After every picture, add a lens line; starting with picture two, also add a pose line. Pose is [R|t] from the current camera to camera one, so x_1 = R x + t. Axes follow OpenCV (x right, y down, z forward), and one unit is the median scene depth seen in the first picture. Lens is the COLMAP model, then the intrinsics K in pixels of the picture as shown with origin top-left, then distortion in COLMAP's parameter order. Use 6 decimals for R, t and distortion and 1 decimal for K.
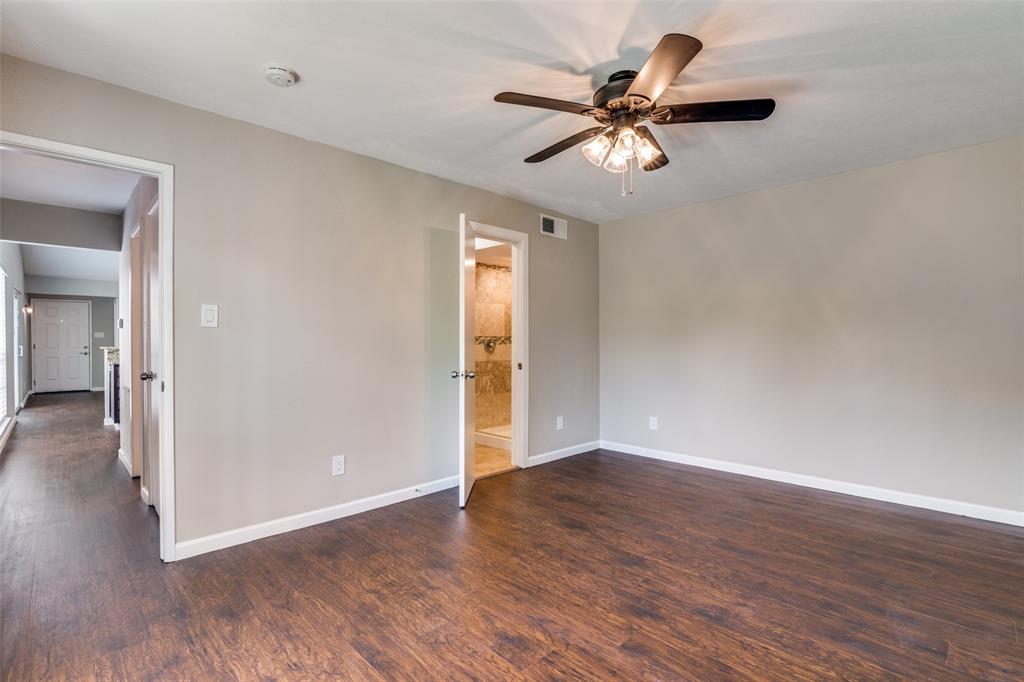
lens RADIAL K [[475.8, 0, 519.5], [0, 475.8, 344.8], [0, 0, 1]] dist [-0.015089, 0.000105]
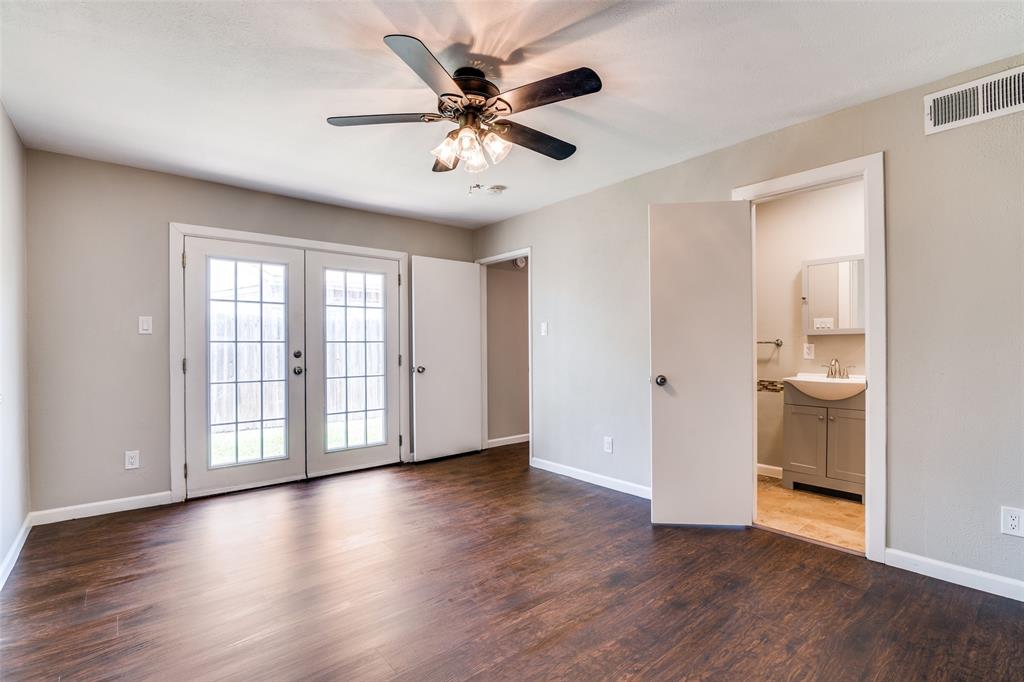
lens RADIAL K [[469.0, 0, 503.1], [0, 469.0, 353.8], [0, 0, 1]] dist [-0.019386, -0.000262]
pose [[-0.098767, 0.015414, -0.994991, 1.112809], [0.003239, 0.999880, 0.015169, -0.004770], [0.995105, -0.001725, -0.098805, 1.099560]]
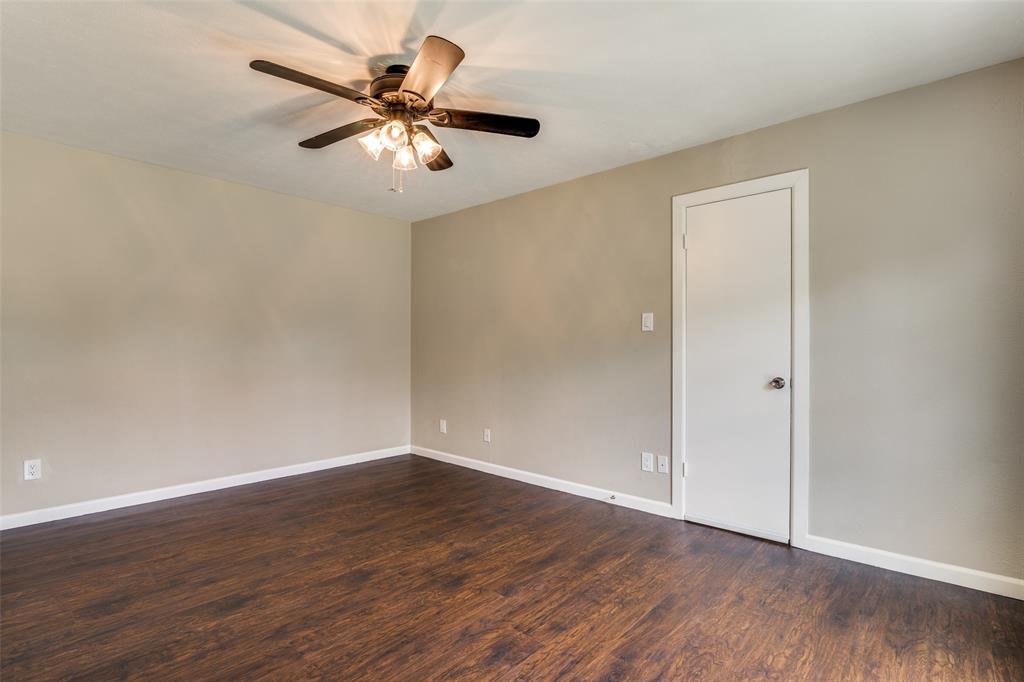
lens RADIAL K [[482.6, 0, 501.9], [0, 482.6, 355.6], [0, 0, 1]] dist [-0.015808, -0.000082]
pose [[-0.040352, -0.015285, 0.999069, -0.745105], [0.000566, 0.999882, 0.015321, 0.005491], [-0.999185, 0.001184, -0.040339, 0.786483]]
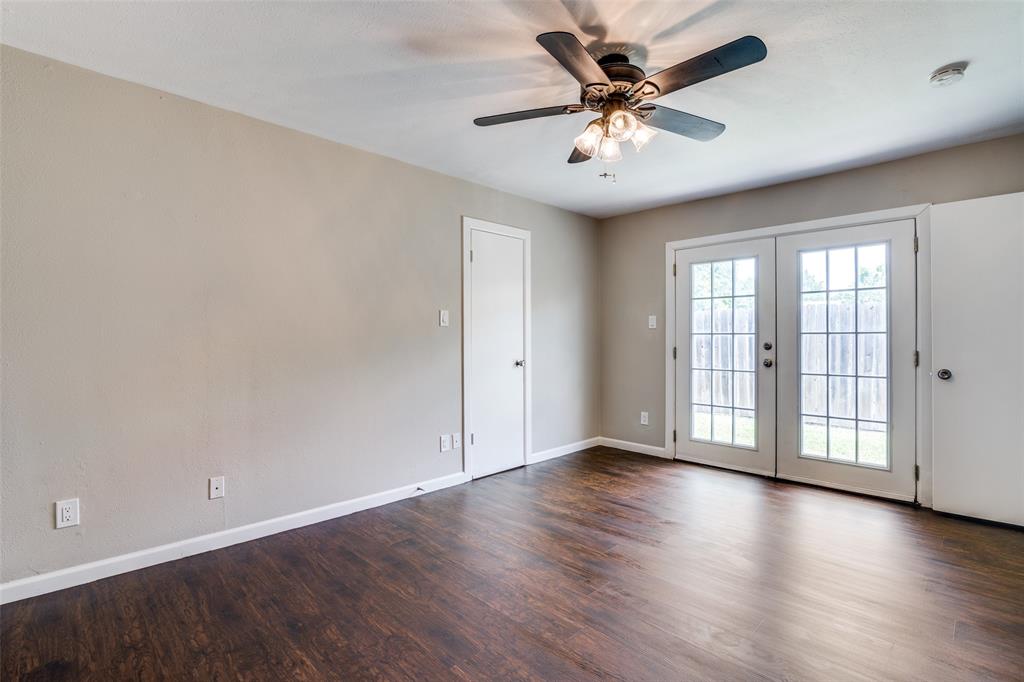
lens RADIAL K [[475.8, 0, 519.5], [0, 475.8, 344.8], [0, 0, 1]] dist [-0.015089, 0.000105]
pose [[-0.999937, -0.003103, -0.010792, 0.398024], [-0.003261, 0.999888, 0.014595, -0.006901], [0.010746, 0.014630, -0.999835, 1.843534]]
